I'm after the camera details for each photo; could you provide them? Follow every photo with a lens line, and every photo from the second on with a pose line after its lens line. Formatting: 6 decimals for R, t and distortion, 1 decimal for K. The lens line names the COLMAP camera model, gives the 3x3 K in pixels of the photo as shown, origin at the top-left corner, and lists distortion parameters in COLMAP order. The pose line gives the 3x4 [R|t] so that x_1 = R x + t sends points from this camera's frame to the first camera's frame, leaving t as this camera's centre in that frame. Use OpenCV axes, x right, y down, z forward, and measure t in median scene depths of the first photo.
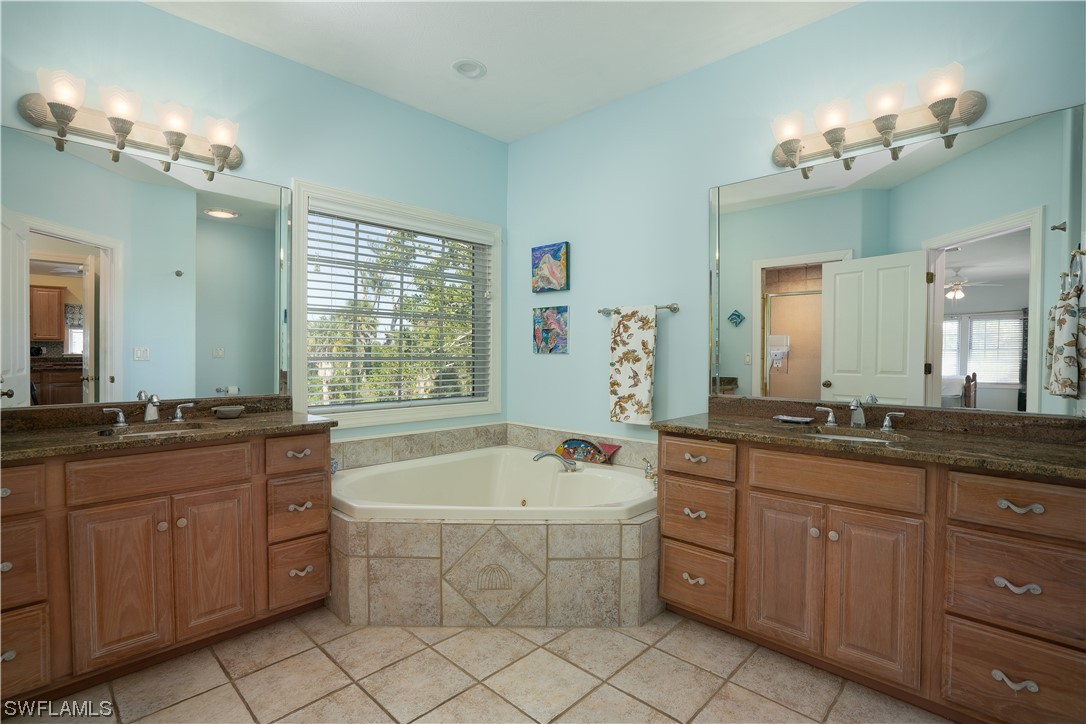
lens RADIAL K [[497.0, 0, 538.4], [0, 497.0, 358.0], [0, 0, 1]] dist [-0.009876, 0.003064]
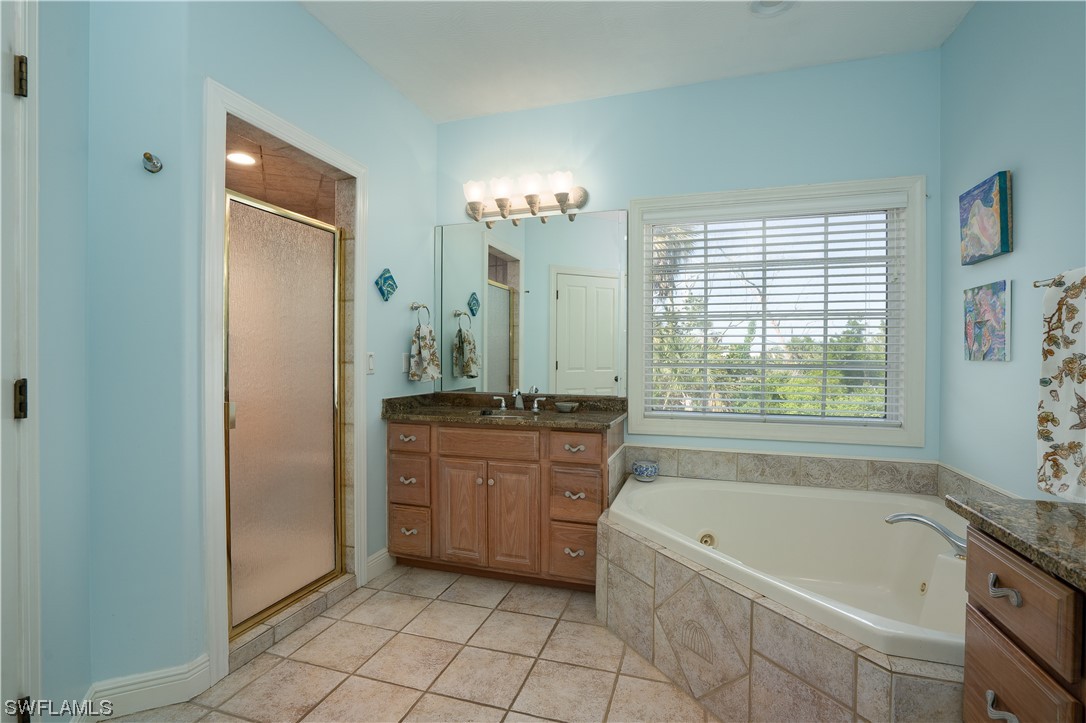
lens RADIAL K [[497.0, 0, 543.9], [0, 497.0, 362.5], [0, 0, 1]] dist [-0.009876, 0.003064]
pose [[0.485373, 0.005643, -0.874289, 0.458321], [-0.010208, 0.999948, 0.000787, -0.003853], [0.874247, 0.008543, 0.485406, 0.363661]]
